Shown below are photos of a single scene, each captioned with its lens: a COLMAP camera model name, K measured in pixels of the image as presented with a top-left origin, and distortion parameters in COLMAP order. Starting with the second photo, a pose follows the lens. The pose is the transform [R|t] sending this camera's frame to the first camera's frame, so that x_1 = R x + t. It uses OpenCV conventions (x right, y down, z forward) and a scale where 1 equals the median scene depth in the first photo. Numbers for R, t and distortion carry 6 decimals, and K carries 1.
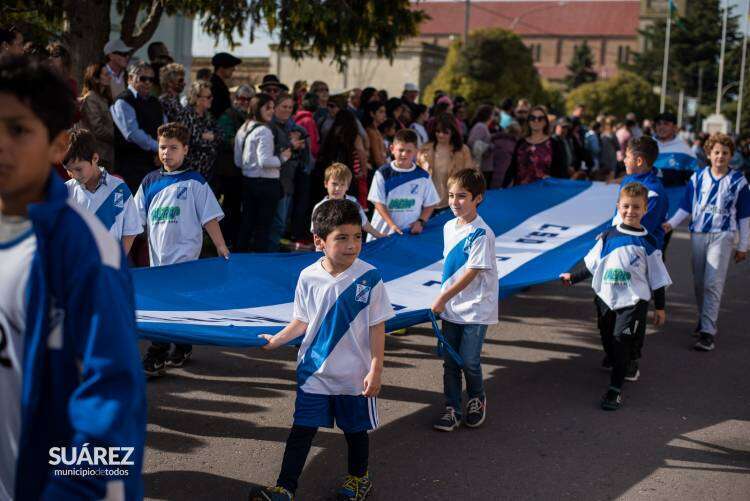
lens RADIAL K [[1236.9, 0, 375.0], [0, 1236.9, 250.5], [0, 0, 1]] dist [-0.072102, 0.139359]
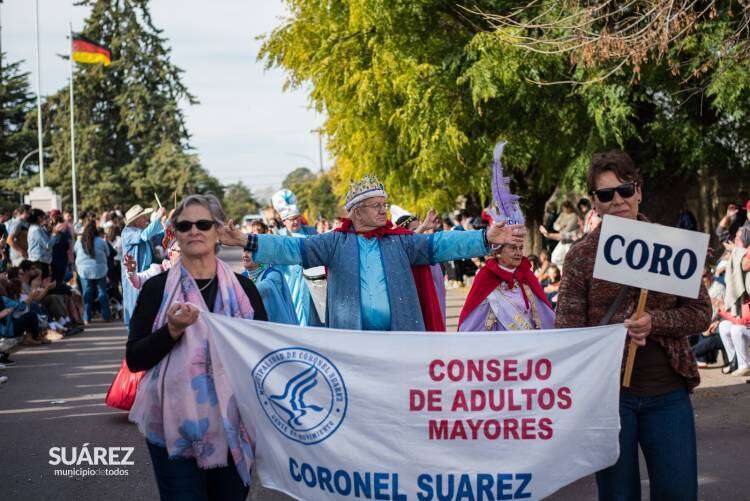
lens RADIAL K [[1370.7, 0, 375.0], [0, 1370.7, 250.5], [0, 0, 1]] dist [-0.052127, -0.089451]
pose [[0.855566, -0.094269, 0.509039, 0.015608], [0.128324, 0.991212, -0.032117, -0.012743], [-0.501538, 0.092800, 0.860144, 0.120939]]
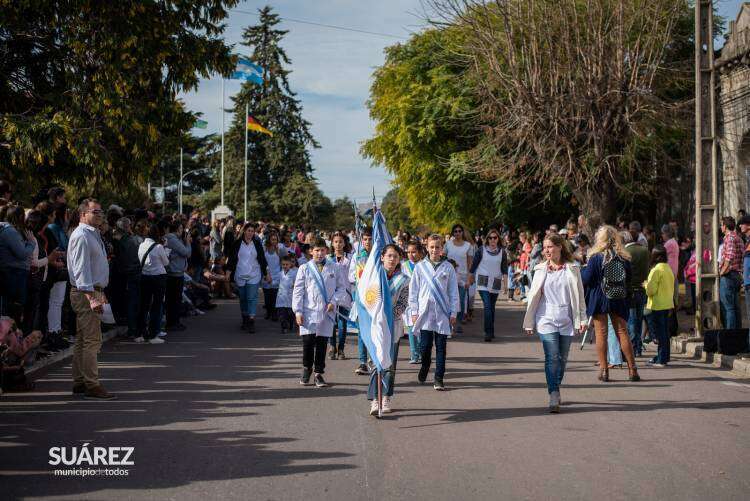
lens RADIAL K [[1303.3, 0, 375.0], [0, 1303.3, 250.5], [0, 0, 1]] dist [-0.057251, -0.025677]
pose [[0.893879, -0.055454, 0.444866, -0.097970], [0.085981, 0.995105, -0.048721, 0.003776], [-0.439986, 0.081801, 0.894271, -0.117754]]
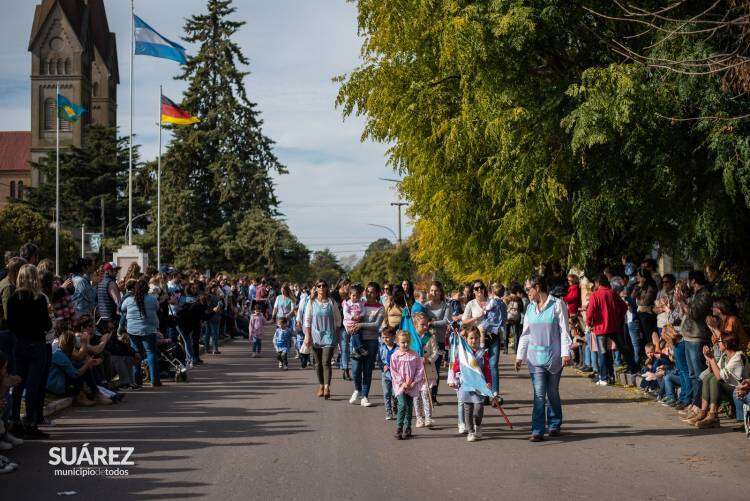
lens RADIAL K [[1206.6, 0, 375.0], [0, 1206.6, 250.5], [0, 0, 1]] dist [-0.038099, -0.077567]
pose [[0.886231, -0.044151, 0.461135, 0.042014], [0.096505, 0.991204, -0.090566, -0.015309], [-0.453080, 0.124764, 0.882696, 0.169207]]
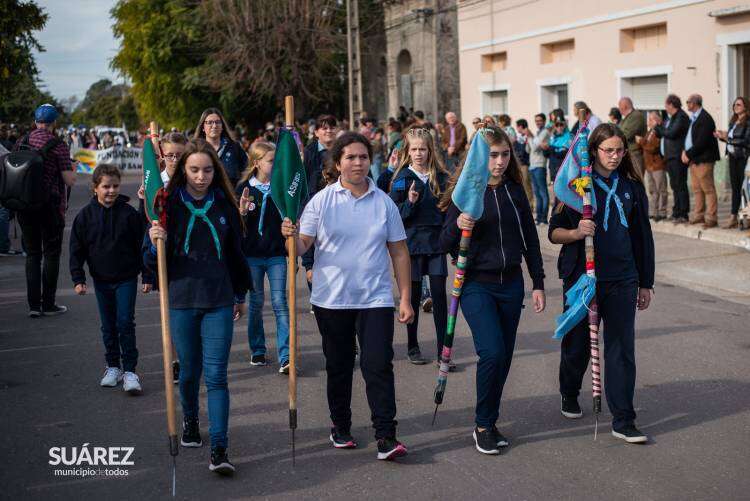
lens RADIAL K [[1429.6, 0, 375.0], [0, 1429.6, 250.5], [0, 0, 1]] dist [0.033354, 0.017023]
pose [[0.778403, -0.127986, 0.614580, -0.225681], [0.125159, 0.990982, 0.047850, 0.012620], [-0.615162, 0.039674, 0.787402, -0.306521]]
